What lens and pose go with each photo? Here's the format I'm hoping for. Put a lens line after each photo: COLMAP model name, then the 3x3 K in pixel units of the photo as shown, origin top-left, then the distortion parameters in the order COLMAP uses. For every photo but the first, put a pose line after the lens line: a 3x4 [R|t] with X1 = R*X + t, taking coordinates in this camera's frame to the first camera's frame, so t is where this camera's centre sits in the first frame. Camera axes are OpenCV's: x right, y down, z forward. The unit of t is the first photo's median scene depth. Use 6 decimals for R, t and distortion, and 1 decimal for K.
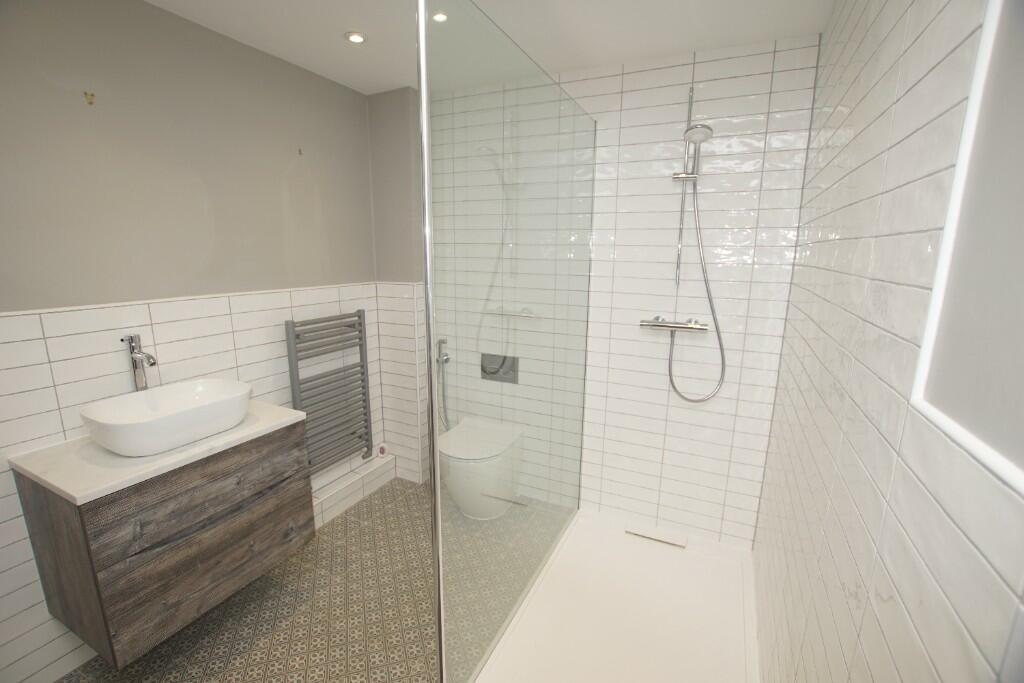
lens RADIAL K [[457.2, 0, 501.8], [0, 457.2, 347.7], [0, 0, 1]] dist [-0.018149, -0.000120]
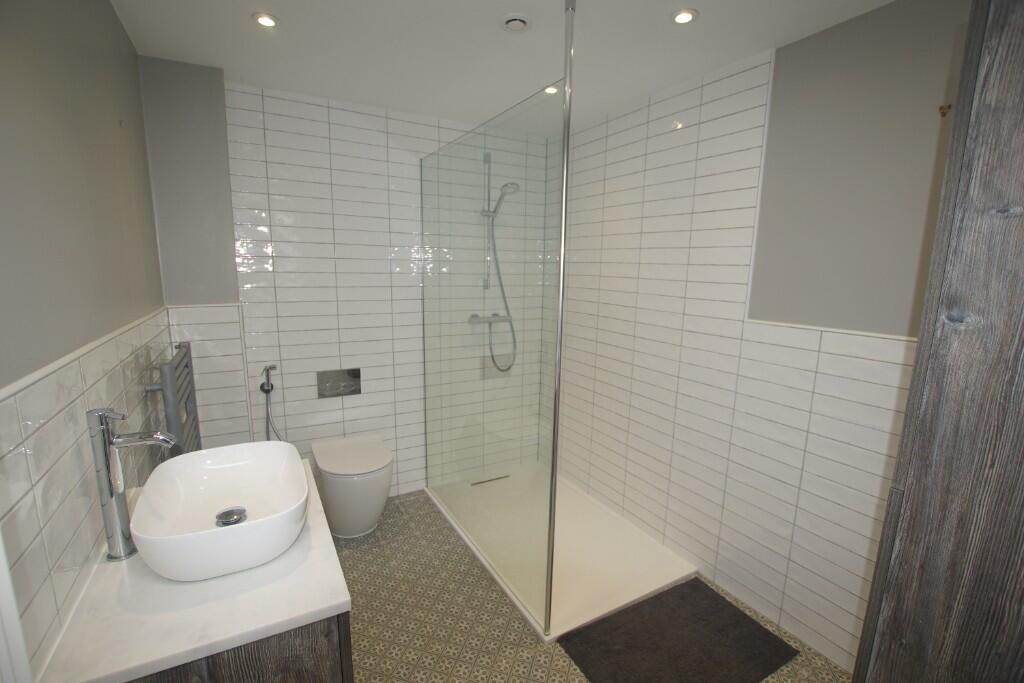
lens RADIAL K [[457.2, 0, 501.8], [0, 457.2, 347.7], [0, 0, 1]] dist [-0.018149, -0.000120]
pose [[0.578330, -0.148322, 0.802206, -0.592006], [0.162373, 0.984587, 0.064984, -0.038318], [-0.799480, 0.092675, 0.593500, 0.127961]]
